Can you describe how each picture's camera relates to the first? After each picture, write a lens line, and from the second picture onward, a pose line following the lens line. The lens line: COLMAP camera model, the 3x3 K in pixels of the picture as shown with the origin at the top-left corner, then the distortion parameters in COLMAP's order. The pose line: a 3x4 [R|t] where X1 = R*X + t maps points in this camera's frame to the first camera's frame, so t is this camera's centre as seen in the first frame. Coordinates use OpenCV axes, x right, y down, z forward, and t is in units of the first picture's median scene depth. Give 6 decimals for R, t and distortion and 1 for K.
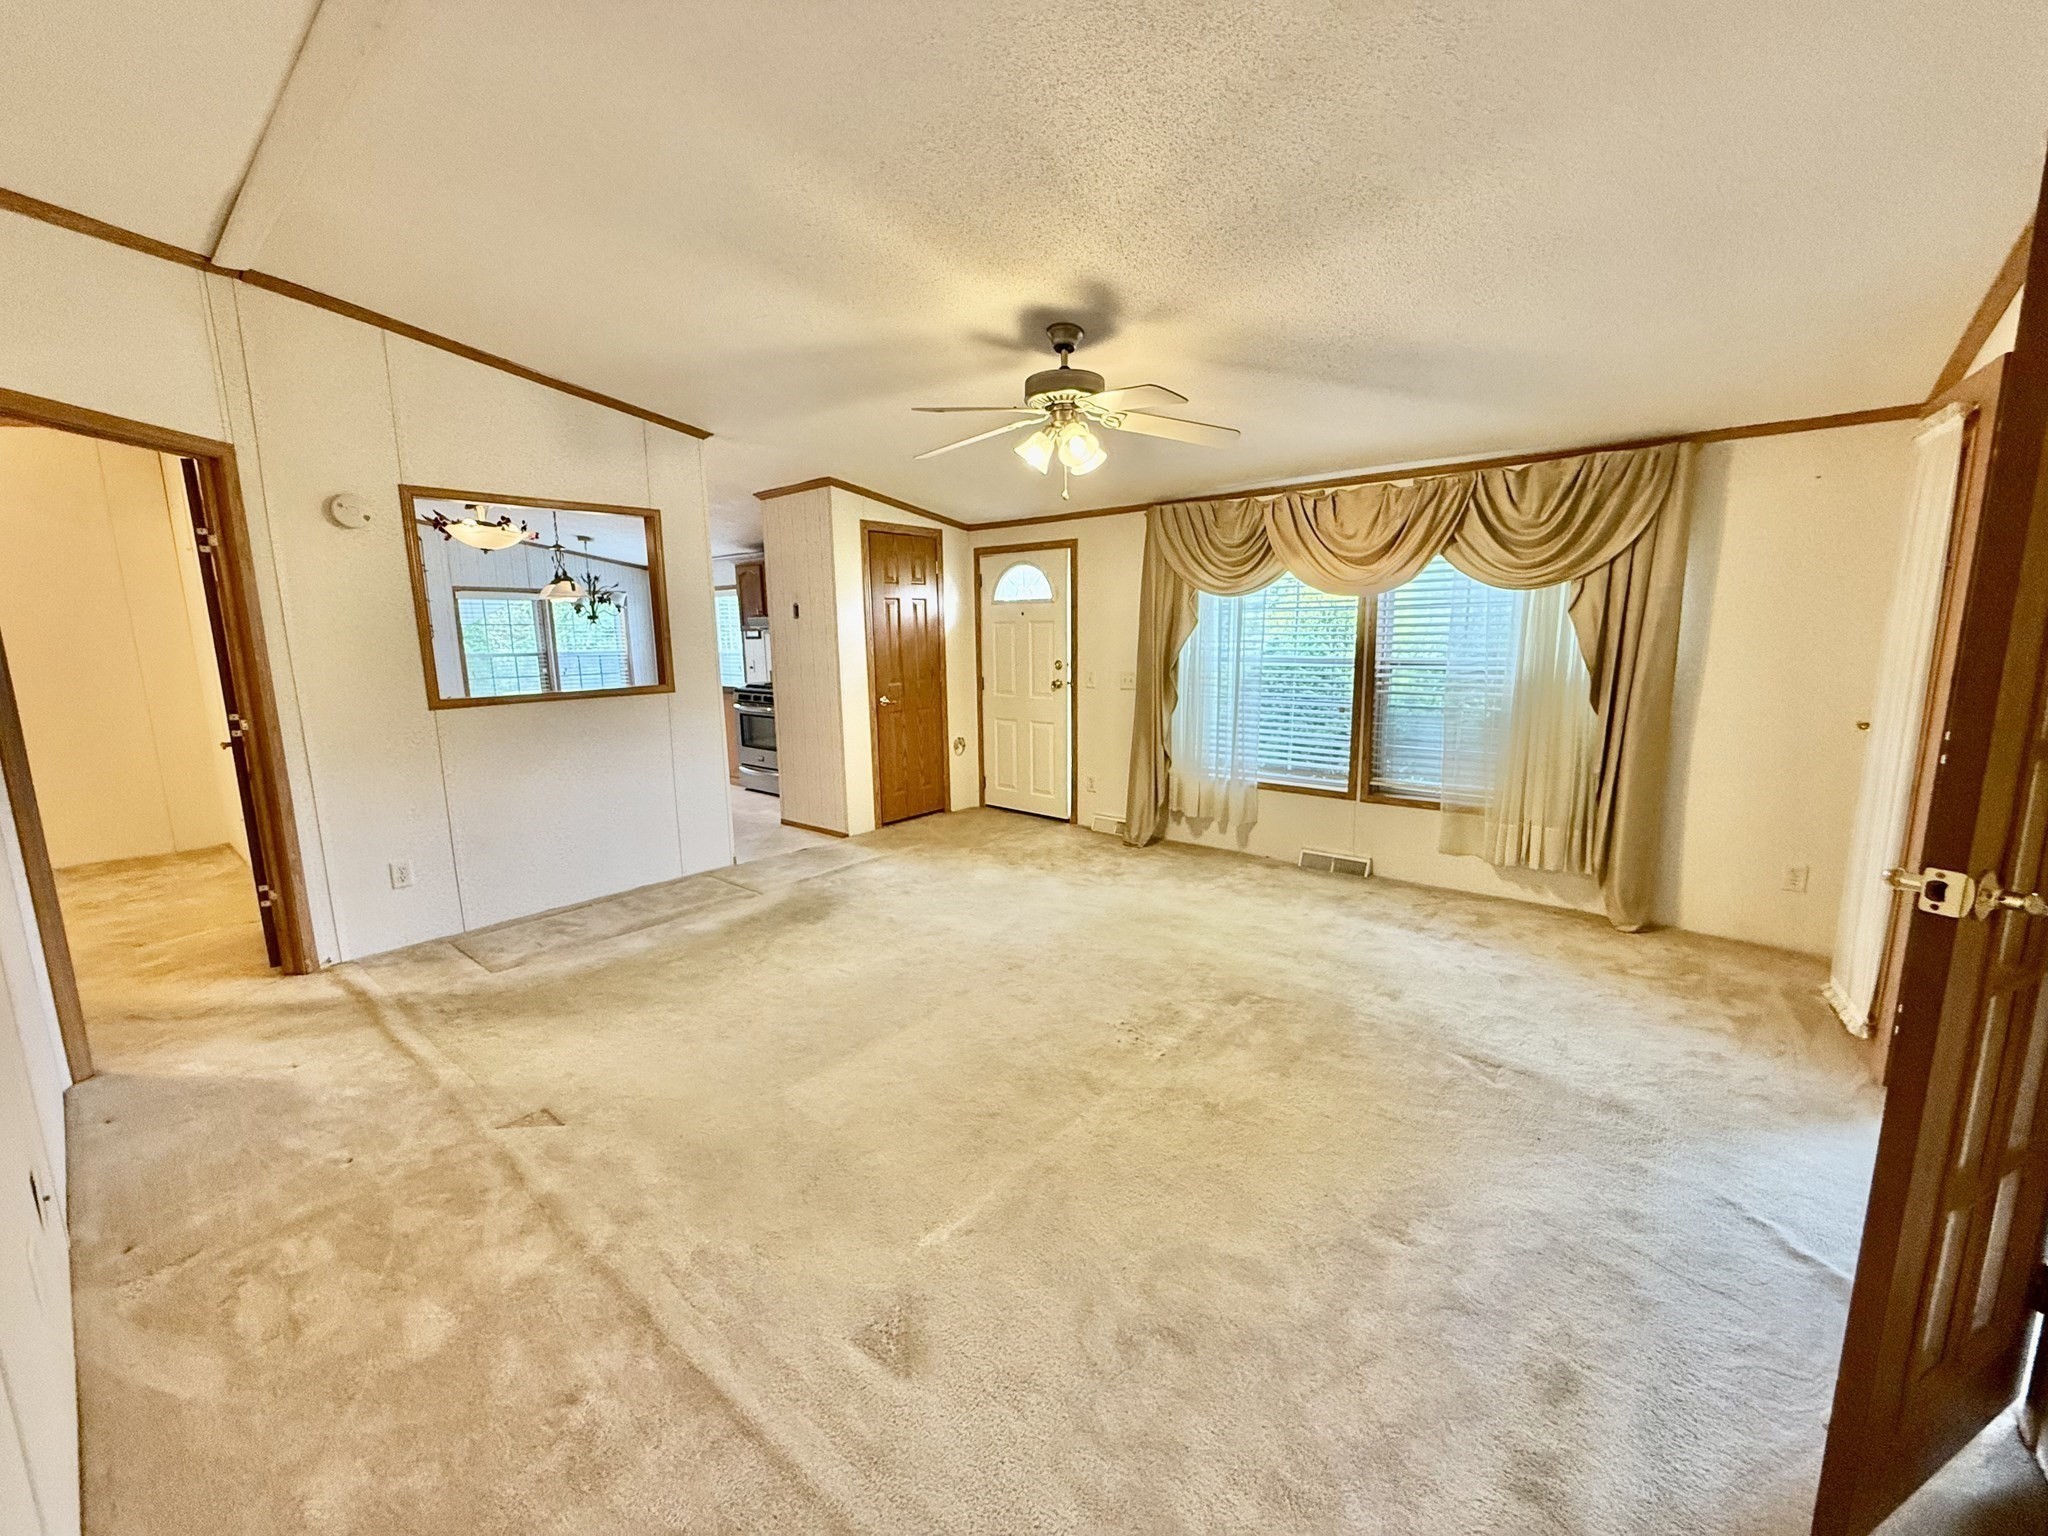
lens RADIAL K [[817.1, 0, 1023.1], [0, 817.1, 762.1], [0, 0, 1]] dist [0.004408, 0.000188]
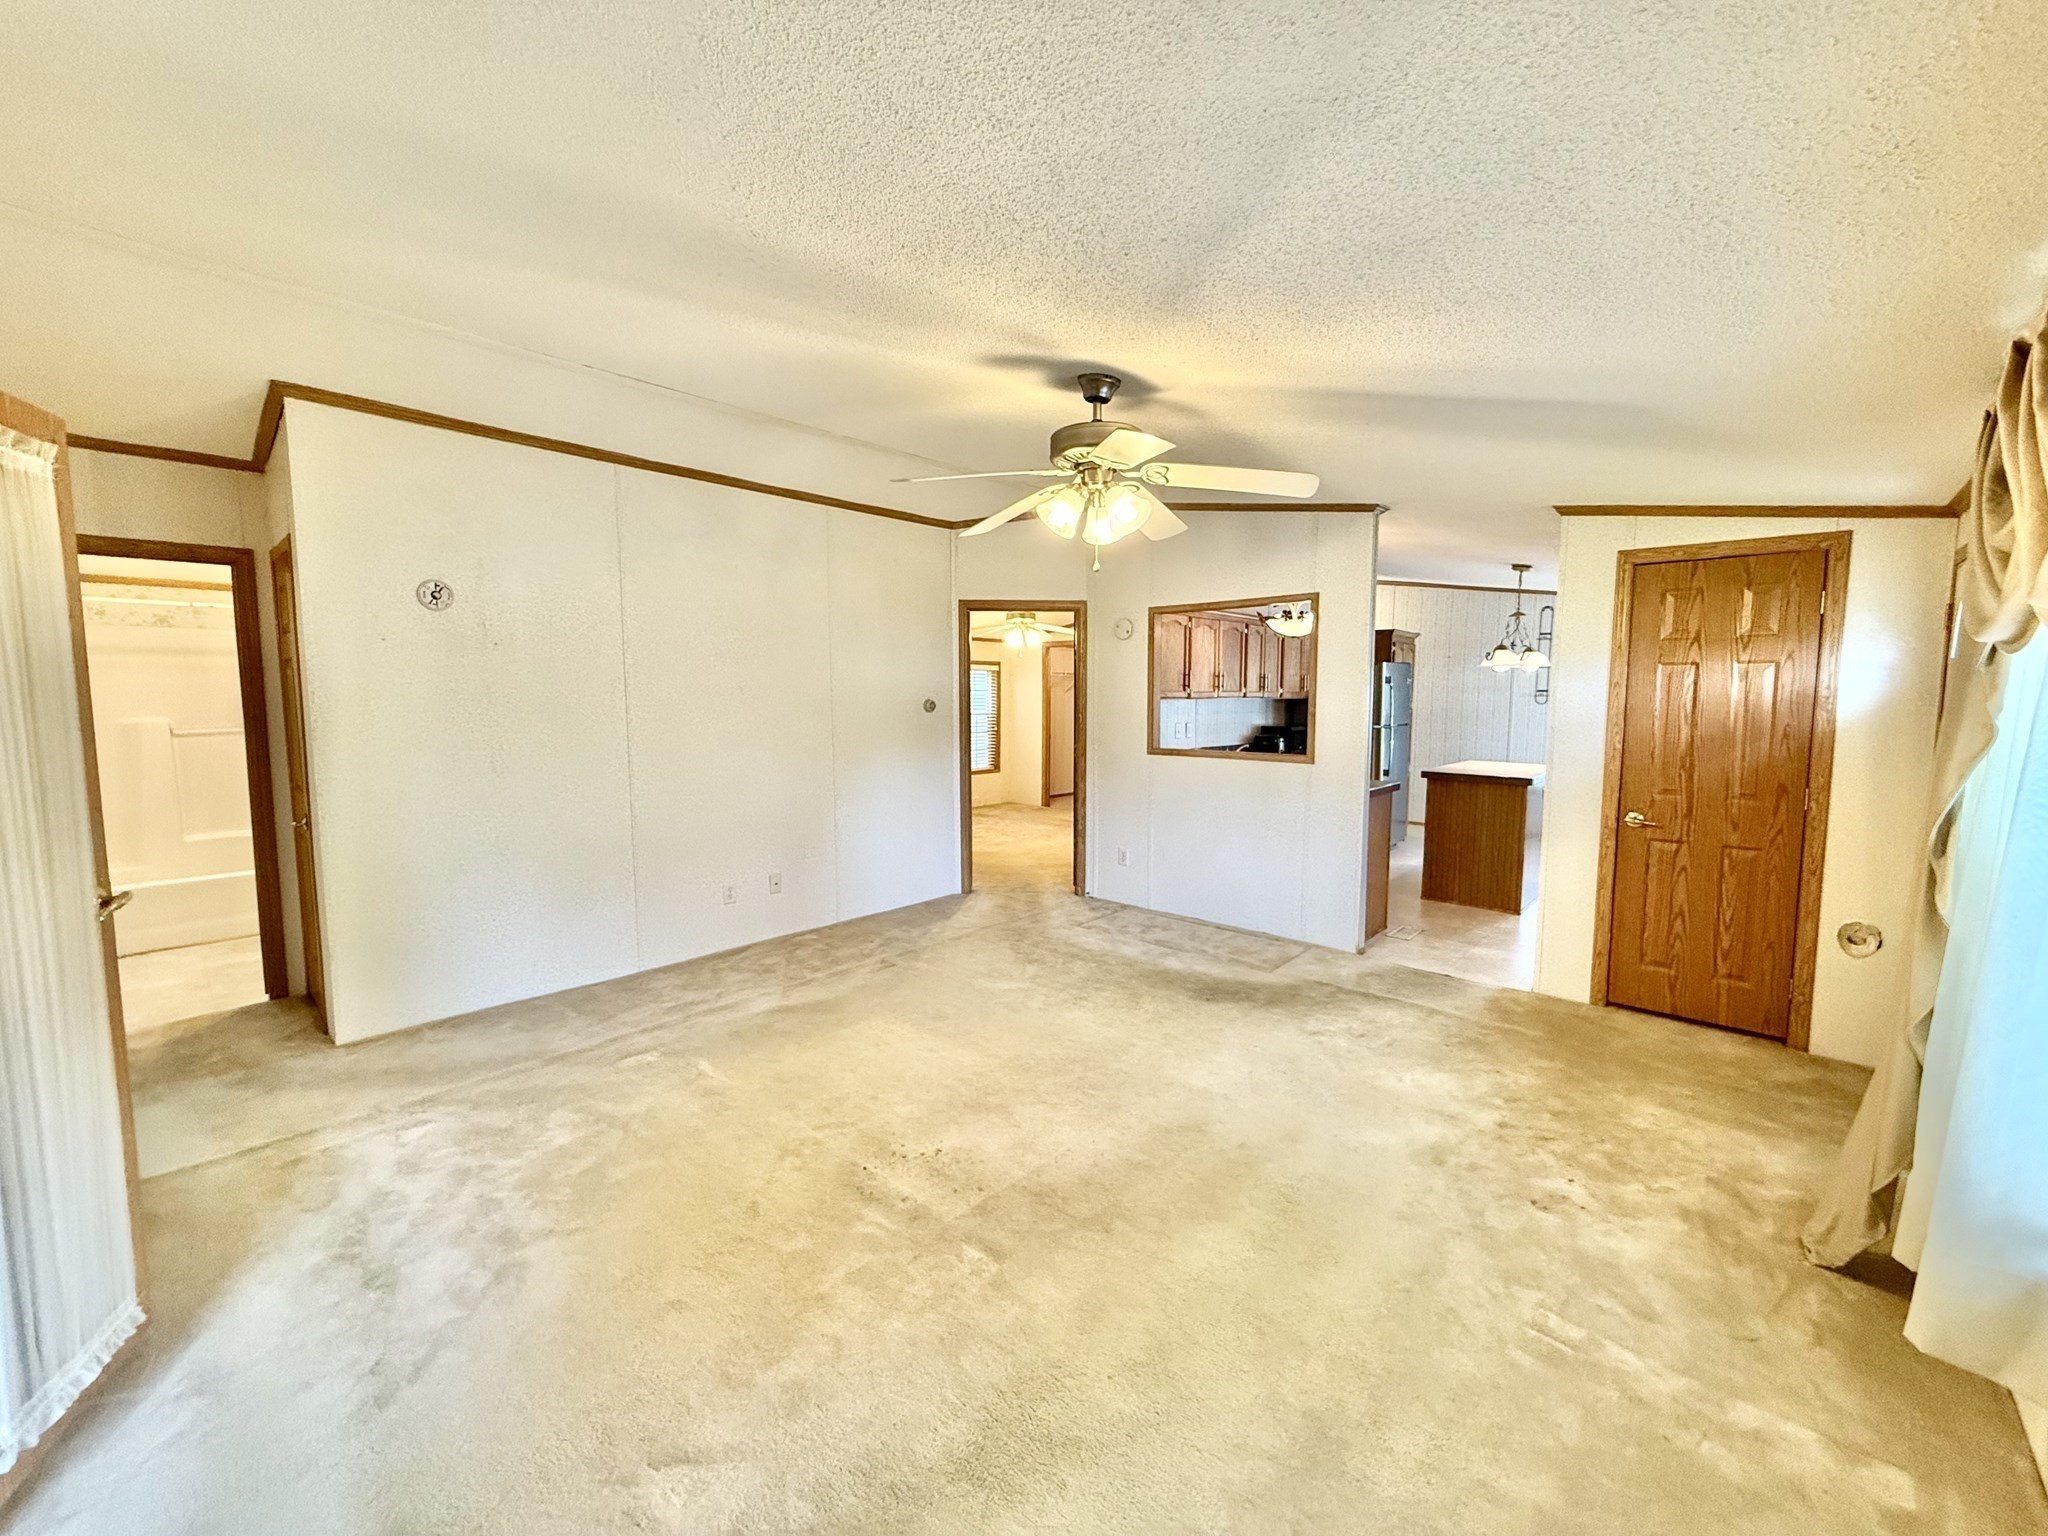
lens RADIAL K [[817.1, 0, 1020.6], [0, 817.1, 769.3], [0, 0, 1]] dist [0.004408, 0.000188]
pose [[-0.044094, 0.109536, -0.993004, 0.640139], [-0.160136, 0.980344, 0.115250, -0.143354], [0.986110, 0.164098, -0.025686, 0.680618]]
